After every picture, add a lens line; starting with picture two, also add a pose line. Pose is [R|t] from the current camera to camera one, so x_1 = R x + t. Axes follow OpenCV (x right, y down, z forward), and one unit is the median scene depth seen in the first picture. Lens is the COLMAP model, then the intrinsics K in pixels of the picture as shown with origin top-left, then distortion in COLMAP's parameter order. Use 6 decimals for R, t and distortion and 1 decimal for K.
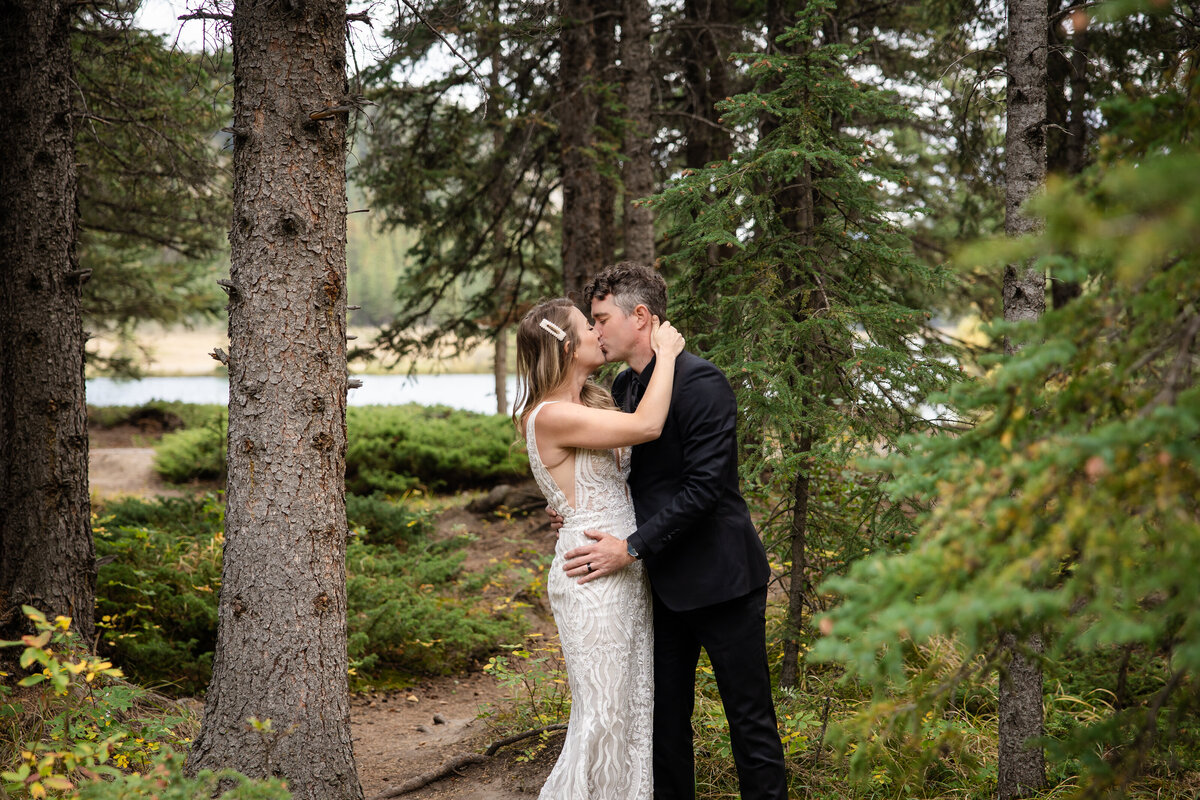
lens RADIAL K [[2099.9, 0, 602.7], [0, 2099.9, 397.0], [0, 0, 1]] dist [0.181949, 0.000000]
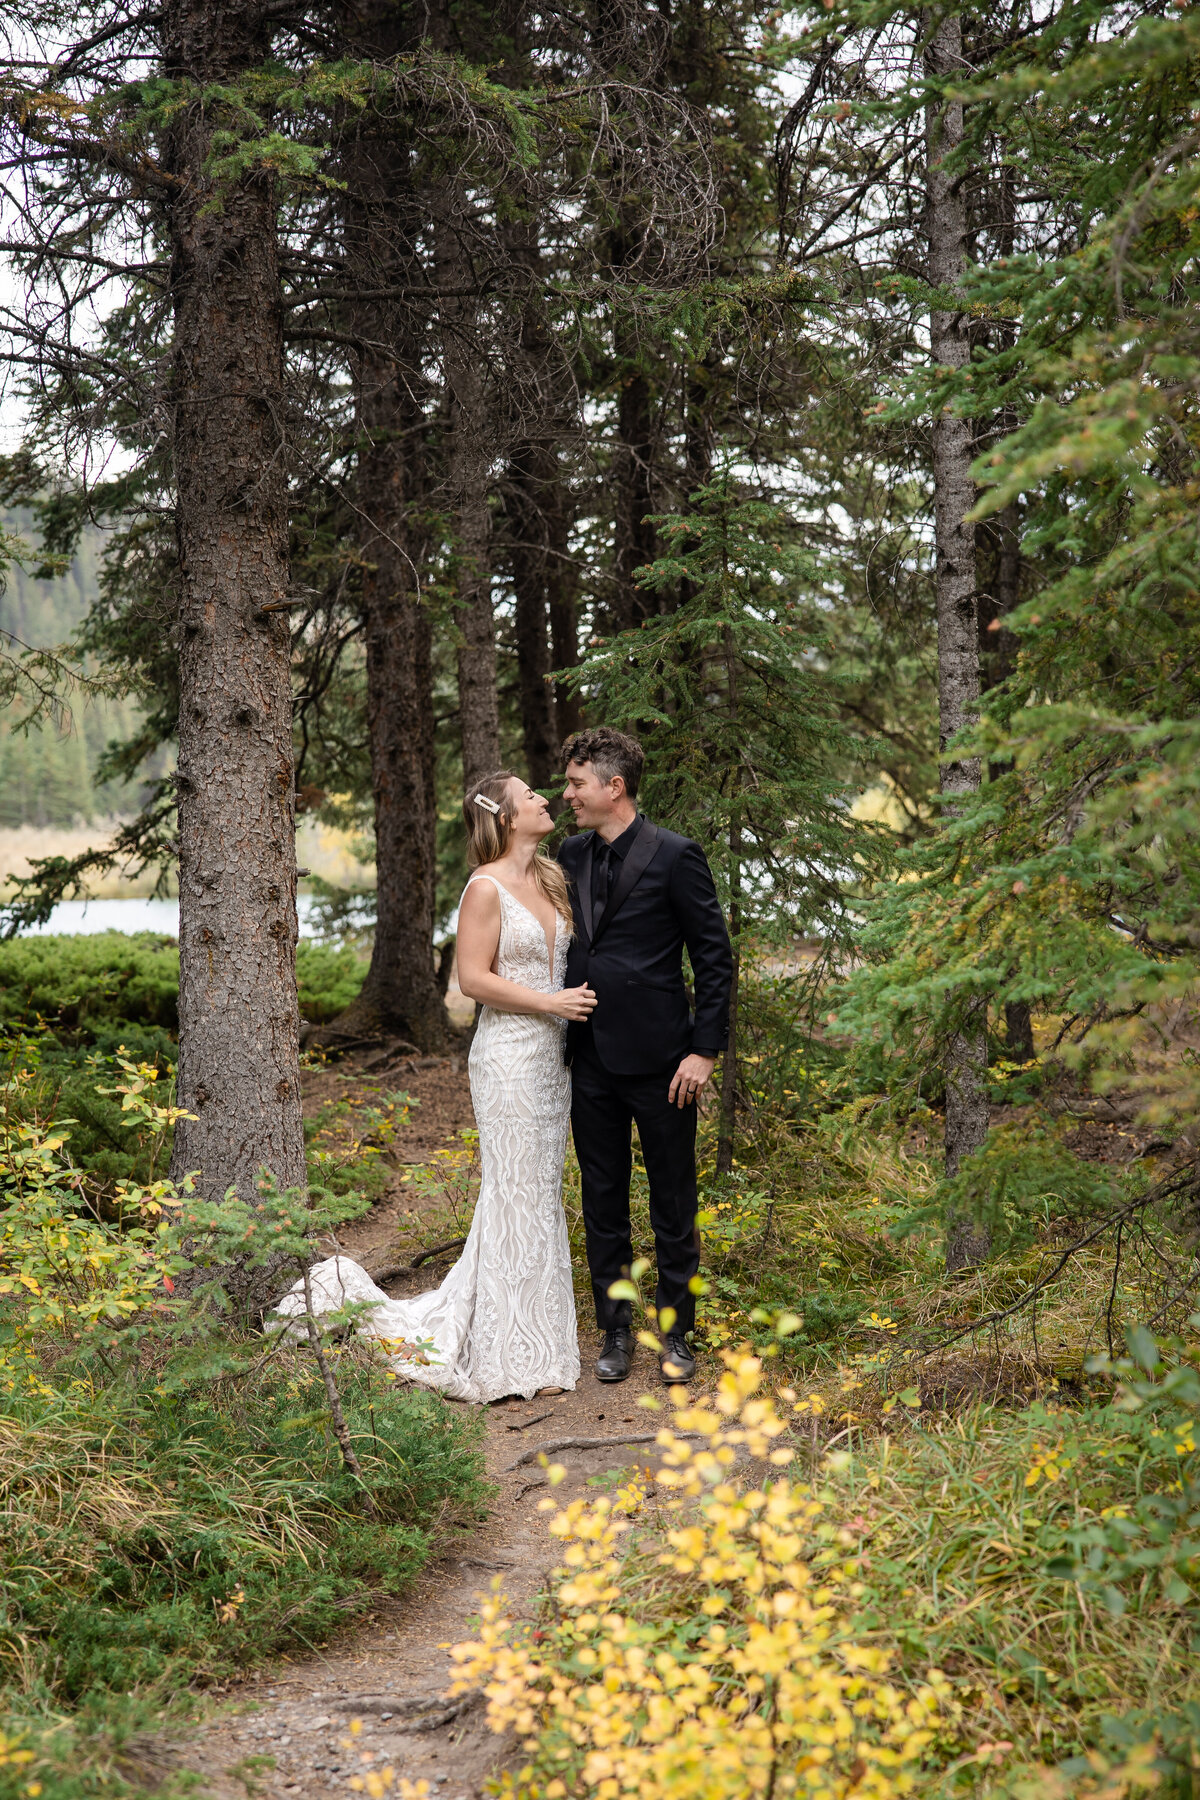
lens RADIAL K [[3134.8, 0, 601.4], [0, 3134.8, 902.2], [0, 0, 1]] dist [0.154653, 0.000000]
pose [[0.995972, -0.028034, 0.085165, -0.098120], [0.028554, 0.999580, -0.004895, 0.018165], [-0.084992, 0.007307, 0.996355, -0.465042]]
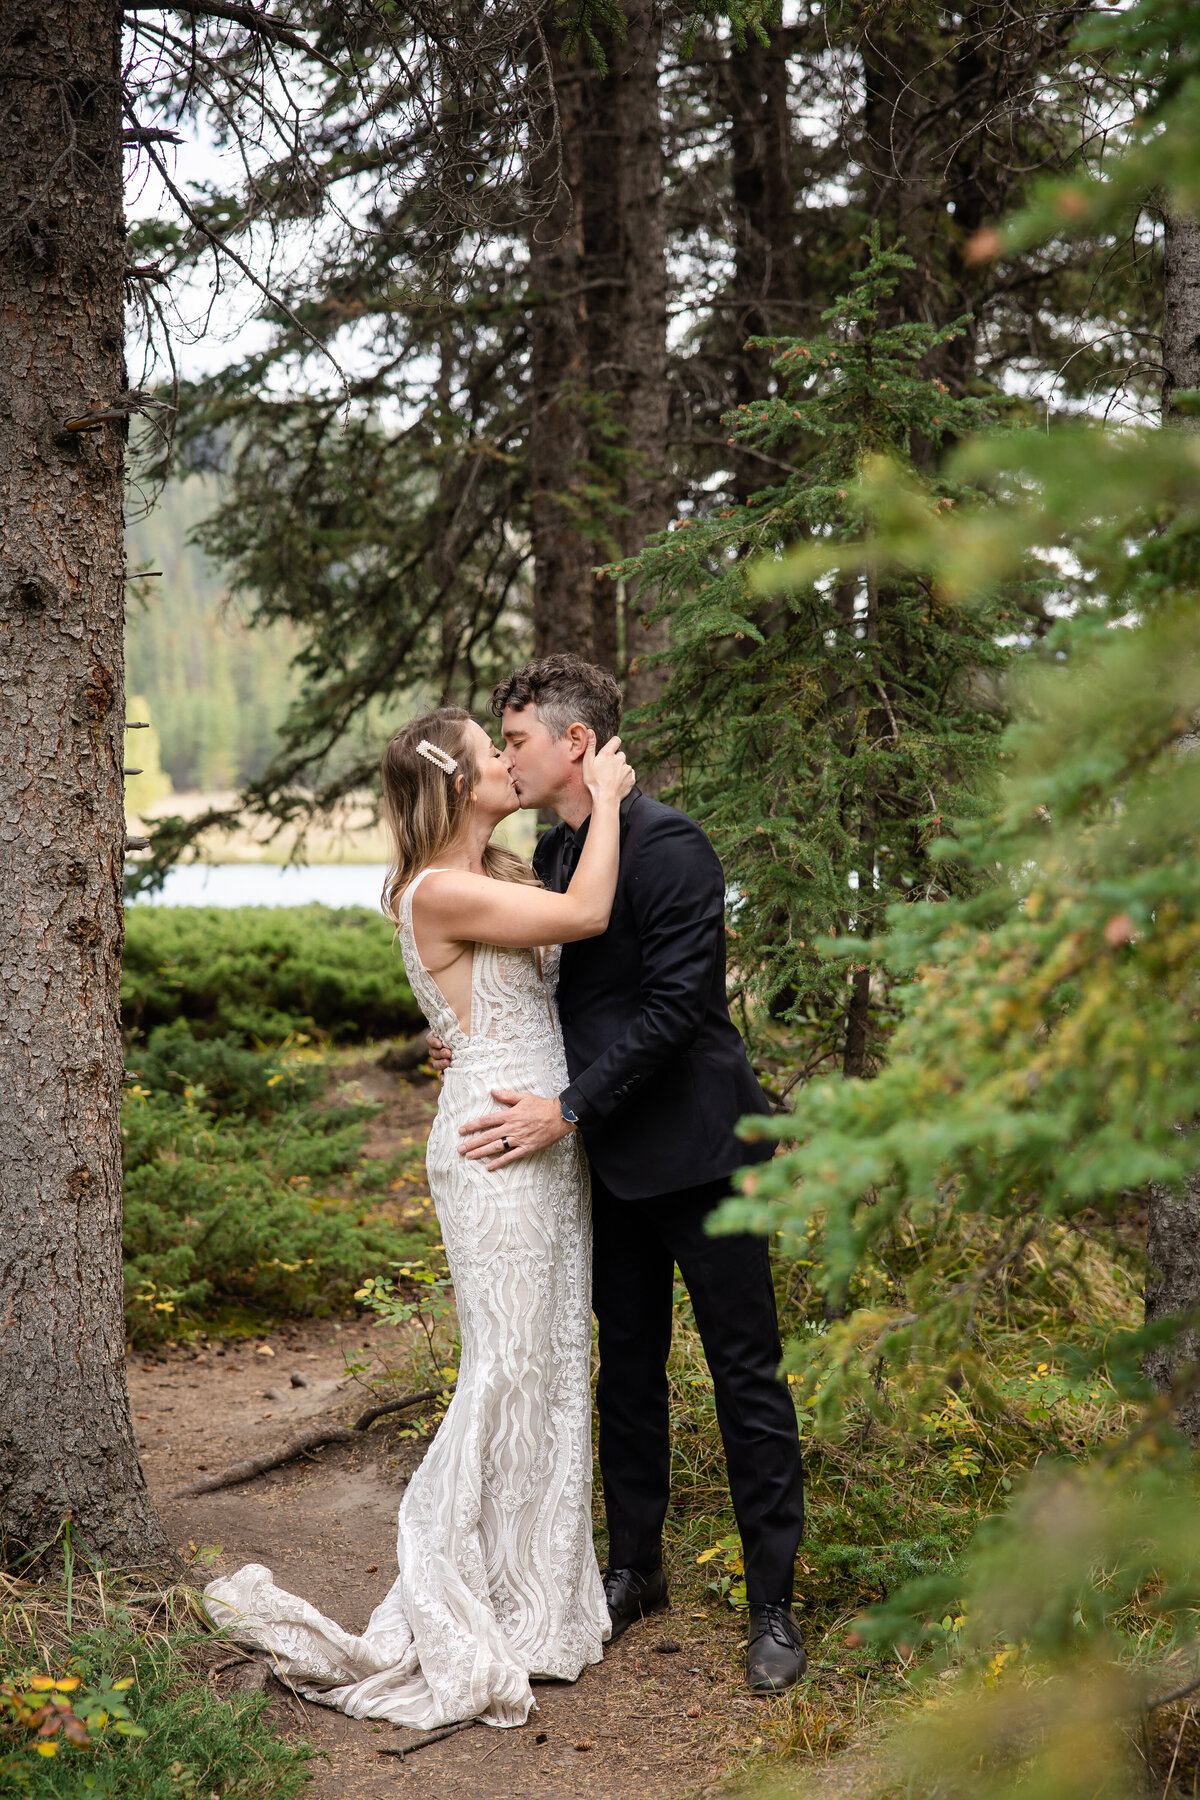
lens RADIAL K [[3338.4, 0, 596.2], [0, 3338.4, 903.8], [0, 0, 1]] dist [0.180440, 0.000000]
pose [[0.999918, 0.006967, -0.010749, 0.031770], [-0.006958, 0.999975, 0.000929, 0.009783], [0.010755, -0.000854, 0.999942, -0.020261]]
